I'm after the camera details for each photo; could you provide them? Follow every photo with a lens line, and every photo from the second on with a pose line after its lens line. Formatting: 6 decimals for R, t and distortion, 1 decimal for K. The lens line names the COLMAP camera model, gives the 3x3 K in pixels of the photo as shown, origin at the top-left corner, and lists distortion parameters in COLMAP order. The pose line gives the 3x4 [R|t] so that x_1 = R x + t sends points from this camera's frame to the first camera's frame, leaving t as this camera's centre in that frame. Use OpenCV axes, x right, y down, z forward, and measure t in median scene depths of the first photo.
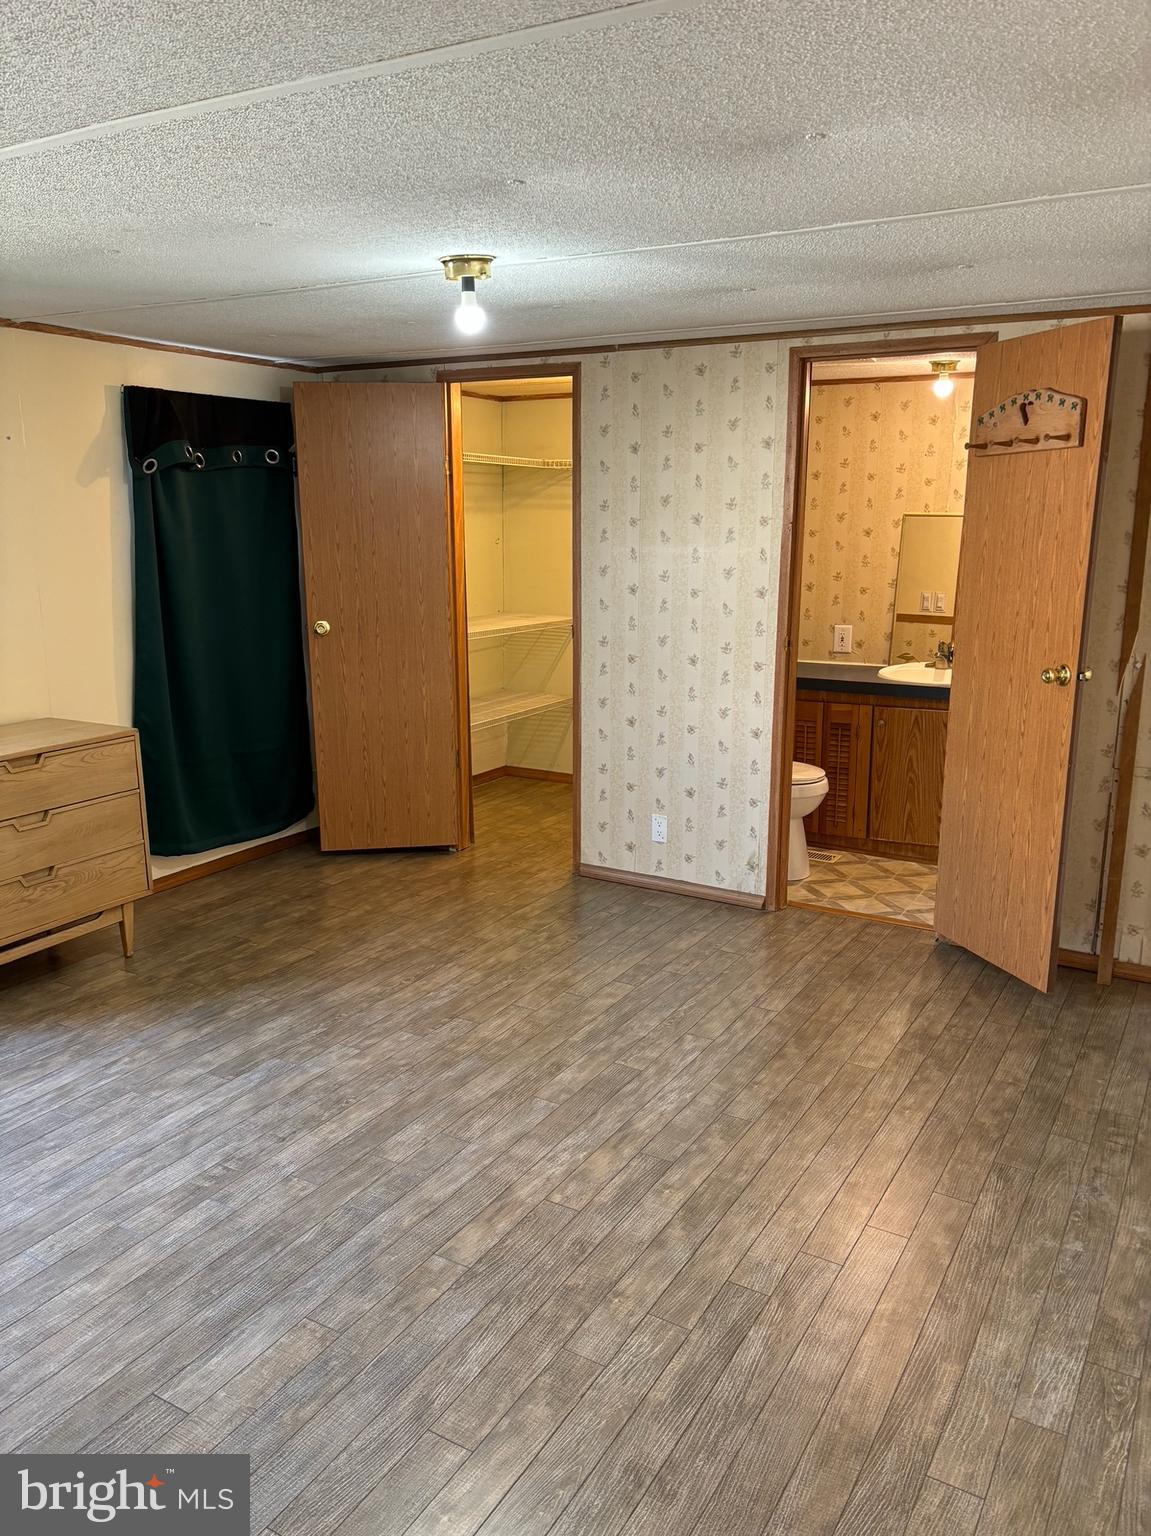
lens RADIAL K [[1162.3, 0, 581.2], [0, 1162.3, 775.3], [0, 0, 1]] dist [0.030729, -0.039390]
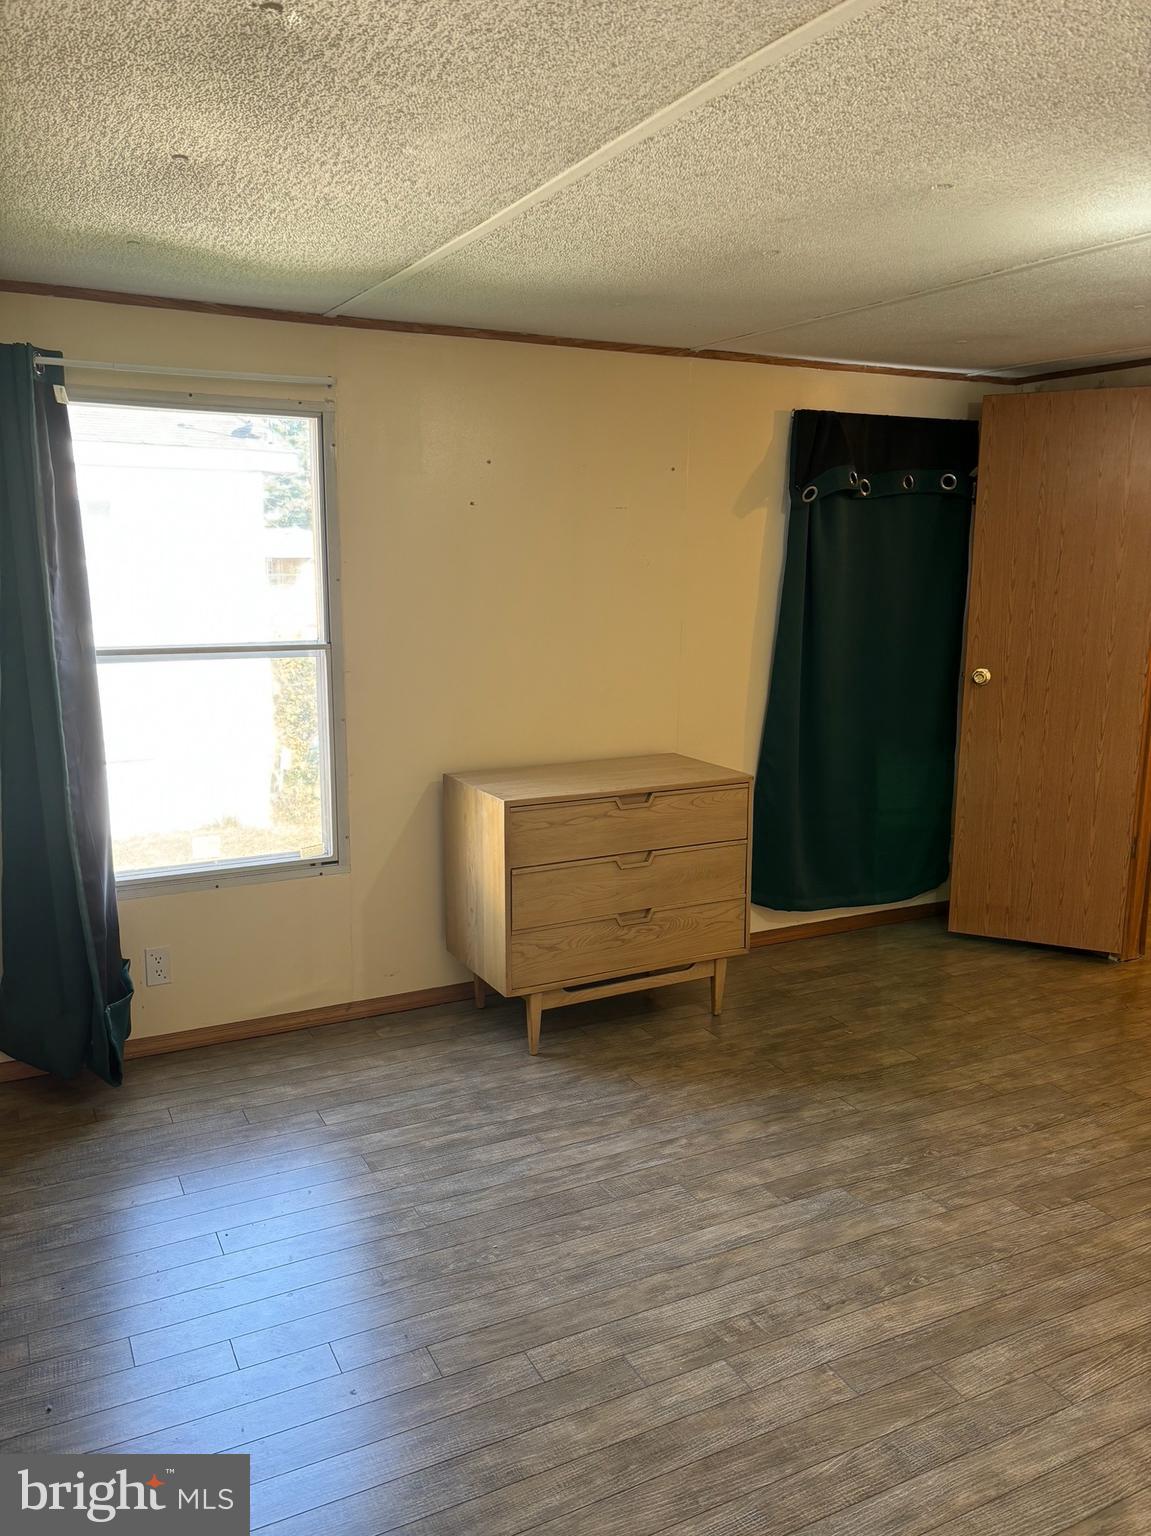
lens RADIAL K [[1162.3, 0, 565.0], [0, 1162.3, 768.2], [0, 0, 1]] dist [0.030729, -0.039390]
pose [[0.834705, 0.109551, -0.539691, -0.008505], [-0.126520, 0.991948, 0.005674, -0.038023], [0.535967, 0.063546, 0.841844, 0.168653]]
